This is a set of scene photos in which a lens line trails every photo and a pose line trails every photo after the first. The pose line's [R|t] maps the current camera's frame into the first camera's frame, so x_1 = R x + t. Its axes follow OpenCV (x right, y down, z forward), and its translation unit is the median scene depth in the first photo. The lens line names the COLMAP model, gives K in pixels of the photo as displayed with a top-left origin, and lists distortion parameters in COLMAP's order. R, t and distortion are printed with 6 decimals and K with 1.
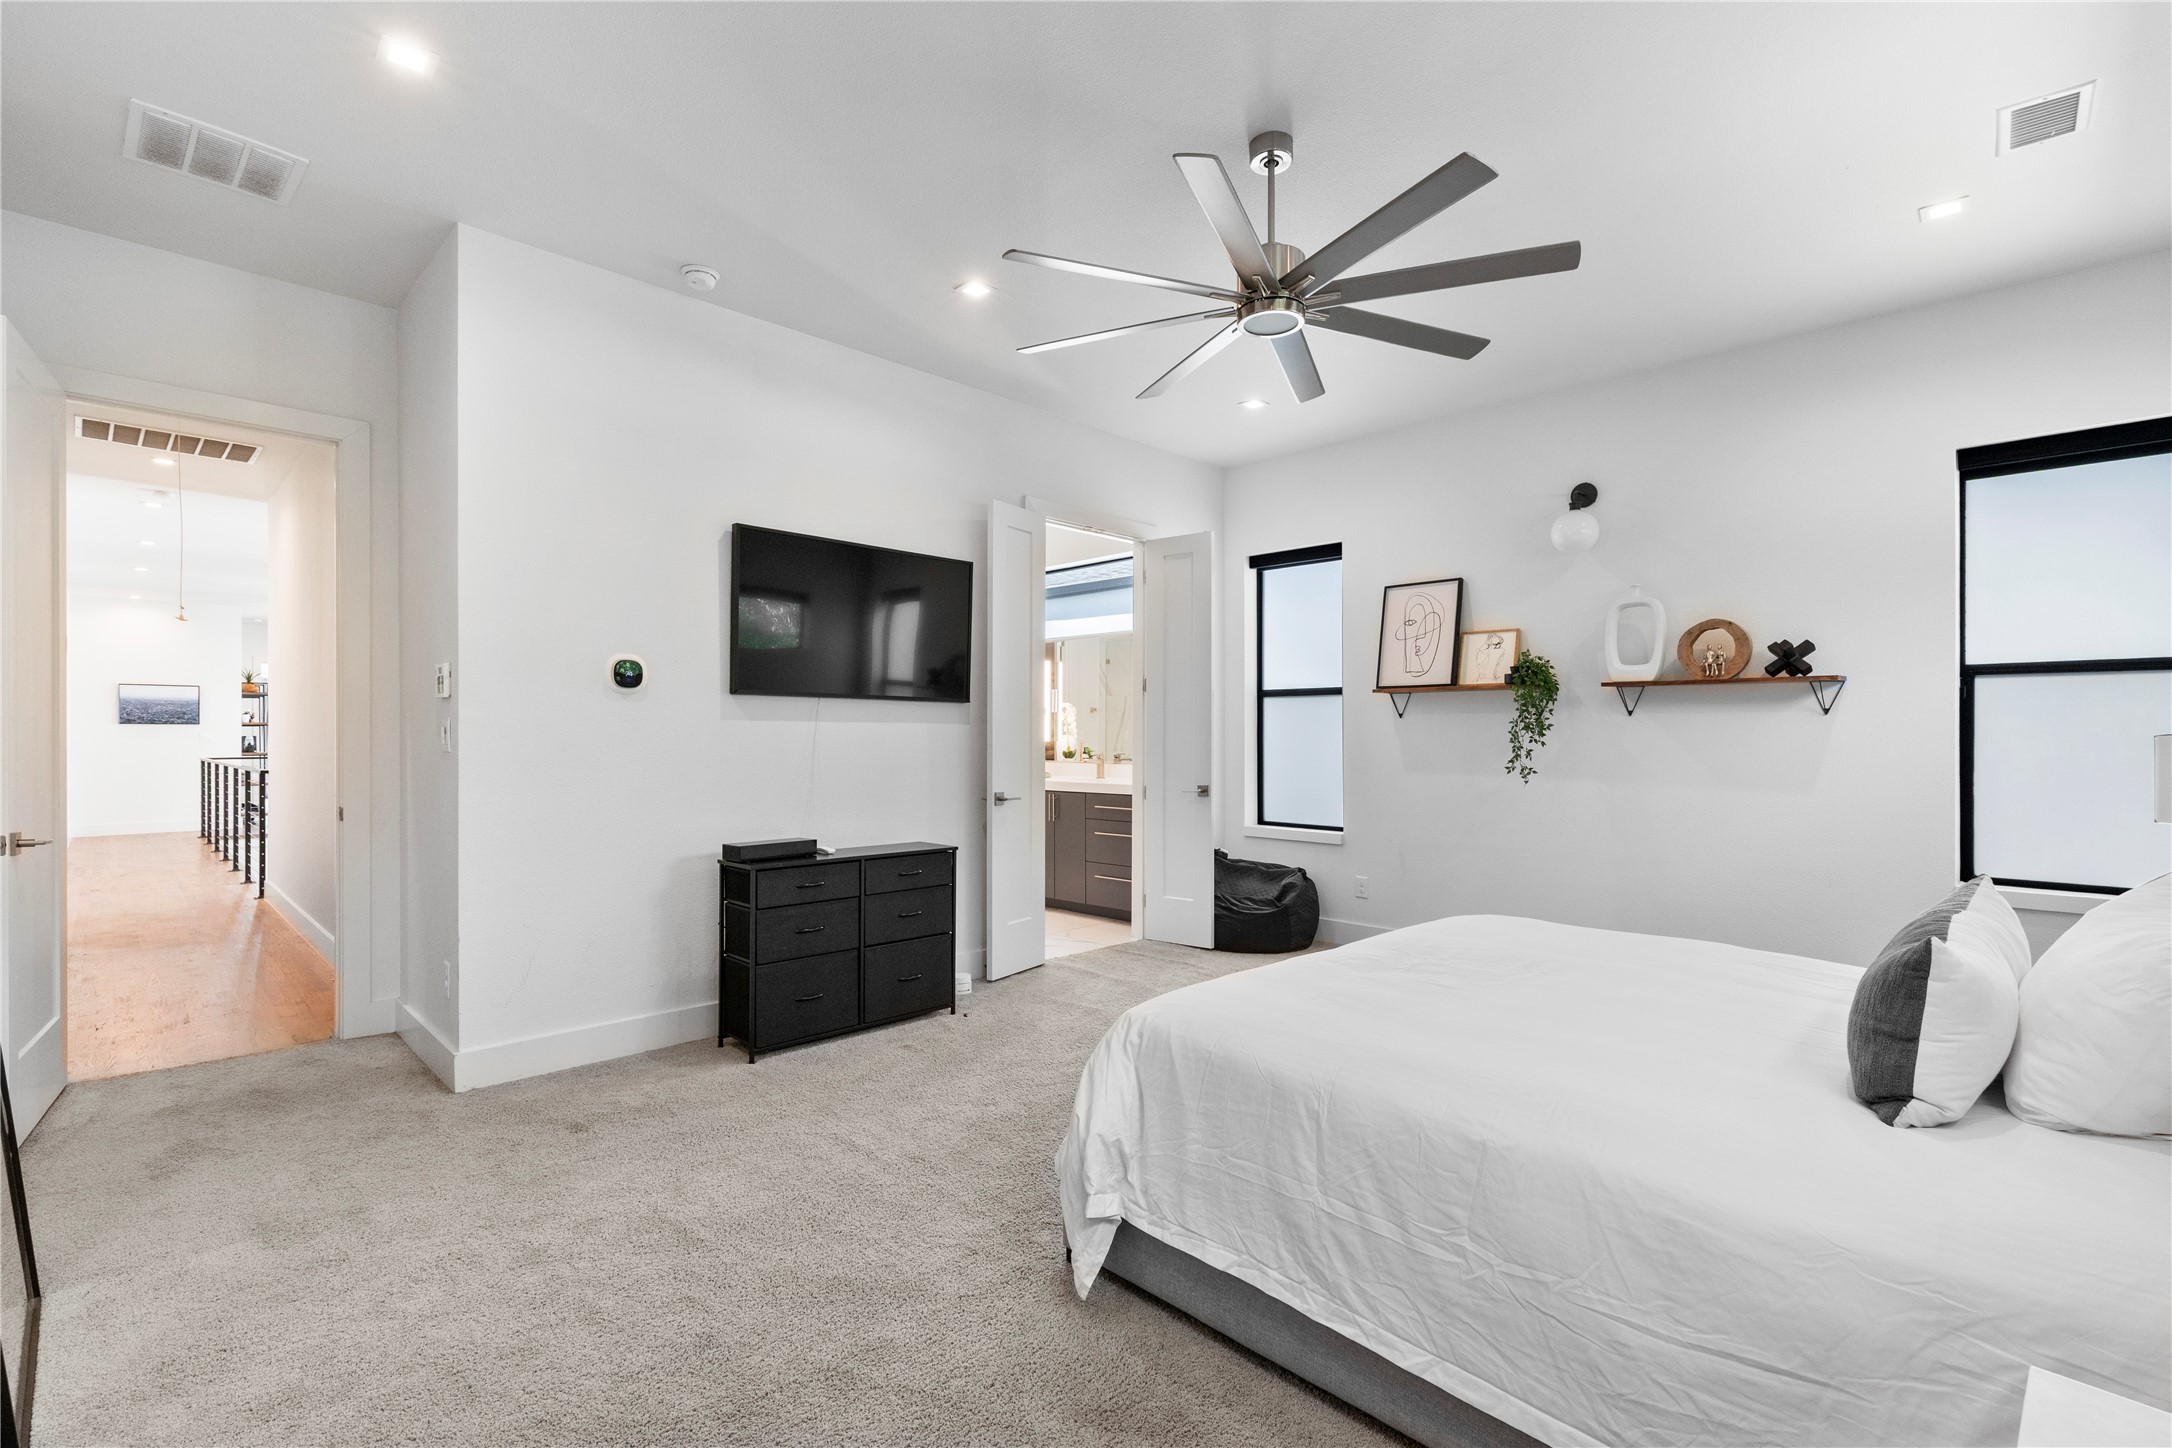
lens RADIAL K [[974.2, 0, 1086.0], [0, 974.2, 724.0], [0, 0, 1]] dist [0.004207, 0.000516]
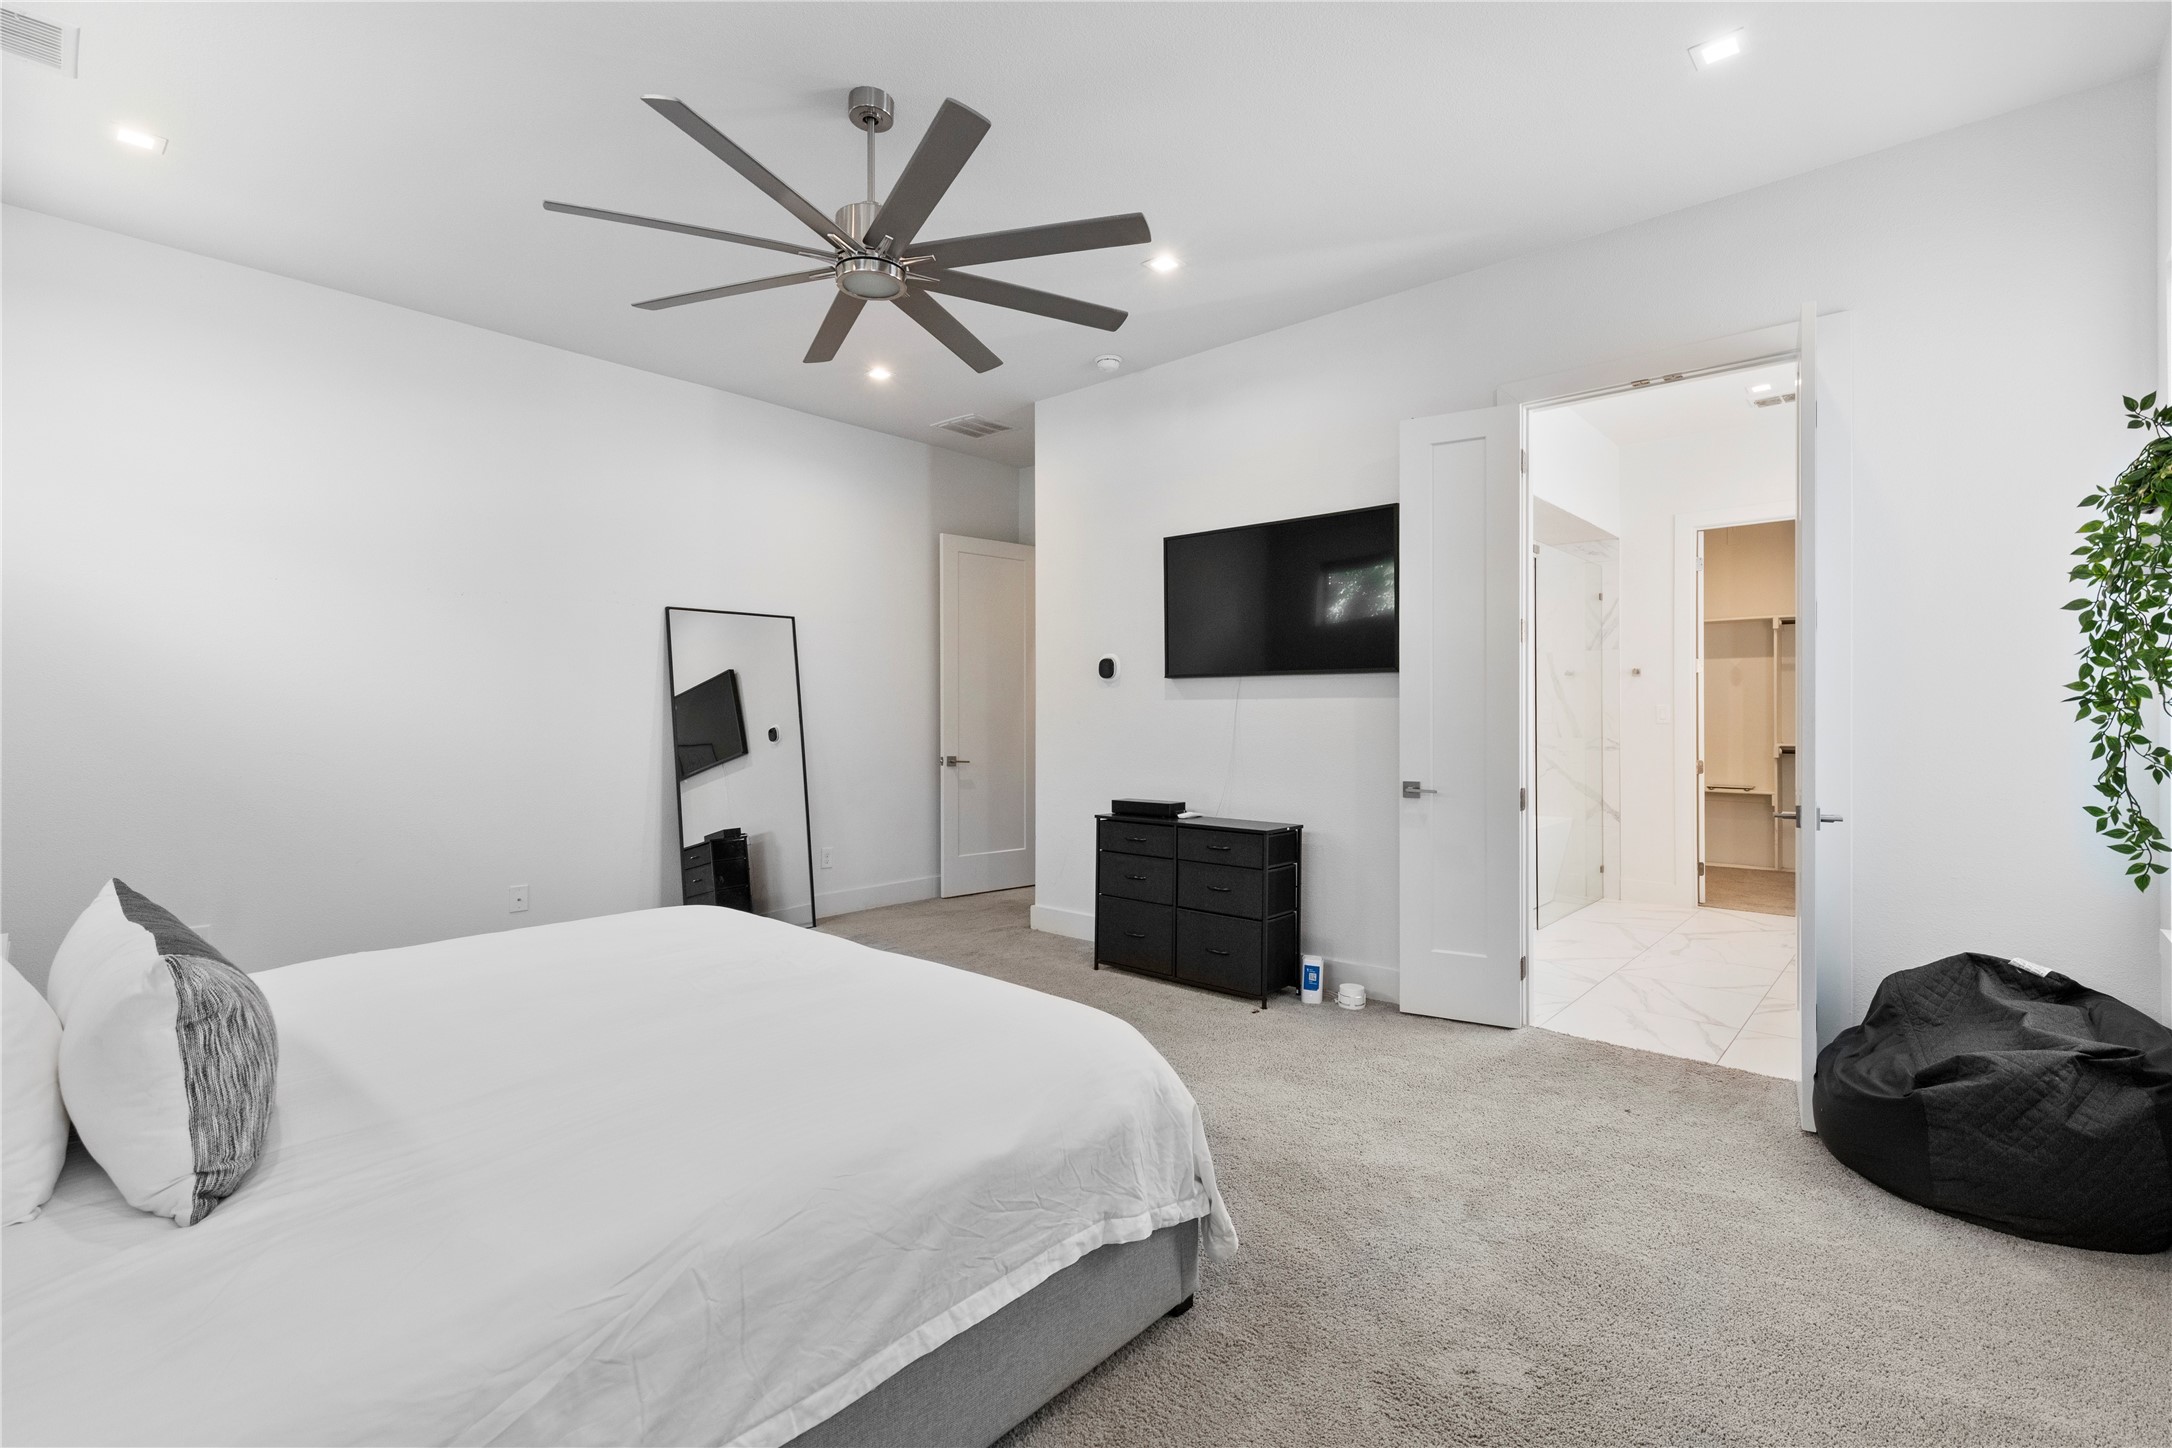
lens RADIAL K [[981.9, 0, 1089.6], [0, 981.9, 709.9], [0, 0, 1]] dist [-0.001028, -0.000020]
pose [[0.059139, -0.010442, -0.998195, 0.847284], [0.006505, 0.999928, -0.010075, 0.020262], [0.998229, -0.005898, 0.059202, 0.826362]]
